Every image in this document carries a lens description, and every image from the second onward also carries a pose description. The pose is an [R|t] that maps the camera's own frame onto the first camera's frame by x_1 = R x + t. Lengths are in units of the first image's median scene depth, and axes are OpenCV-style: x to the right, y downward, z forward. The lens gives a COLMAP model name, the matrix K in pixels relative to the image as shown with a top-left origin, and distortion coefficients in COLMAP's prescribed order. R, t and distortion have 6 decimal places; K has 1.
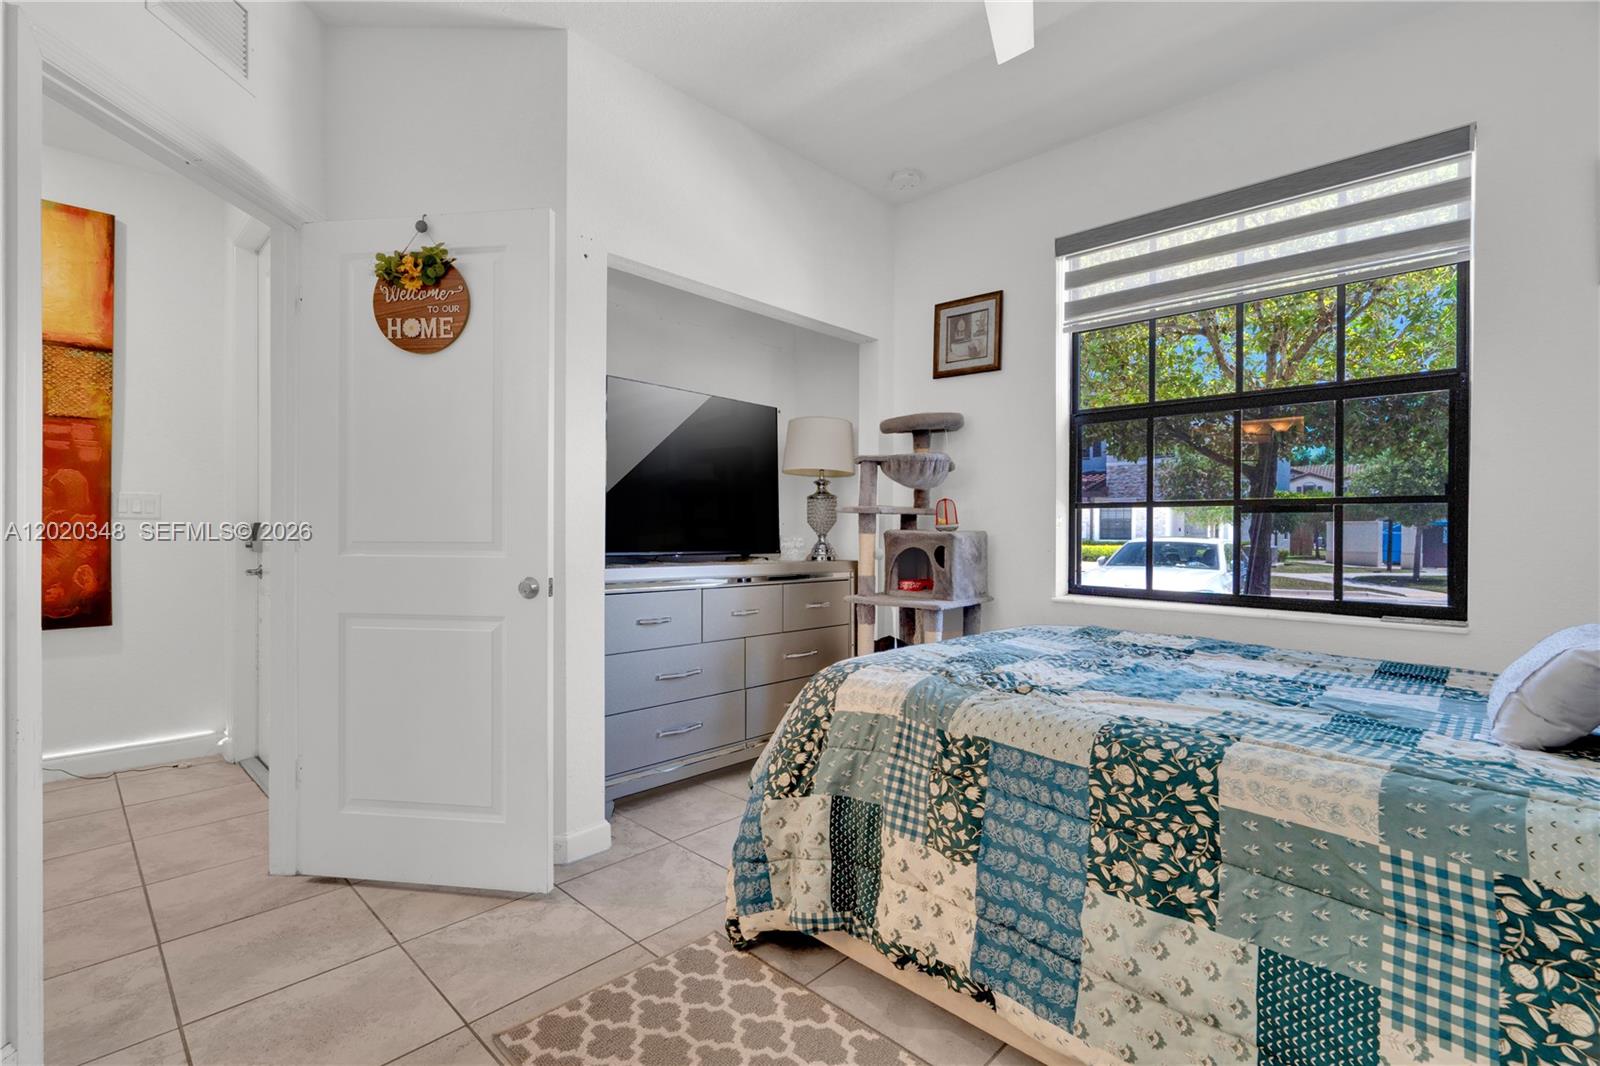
lens RADIAL K [[725.4, 0, 793.4], [0, 725.4, 526.5], [0, 0, 1]] dist [-0.002984, 0.004928]
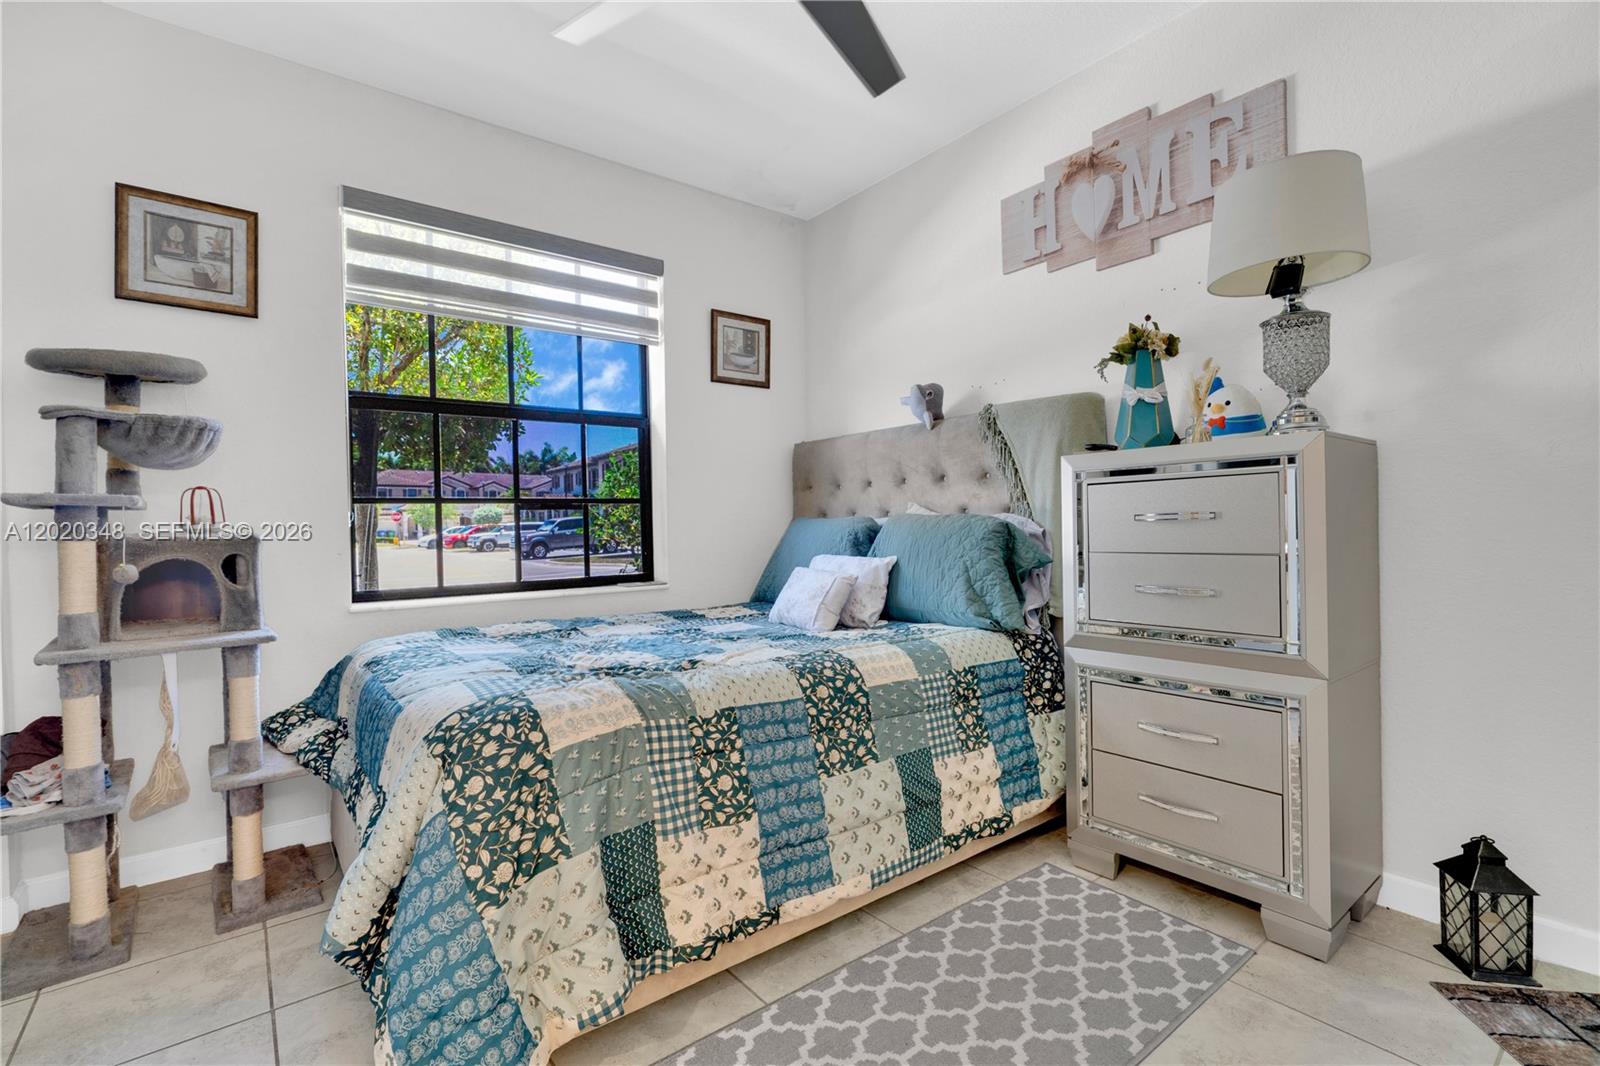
lens RADIAL K [[725.4, 0, 793.4], [0, 725.4, 526.5], [0, 0, 1]] dist [-0.002984, 0.004928]
pose [[0.143821, -0.015742, 0.989479, -0.829274], [0.016640, 0.999771, 0.013488, -0.001001], [-0.989464, 0.014525, 0.144050, 0.738734]]
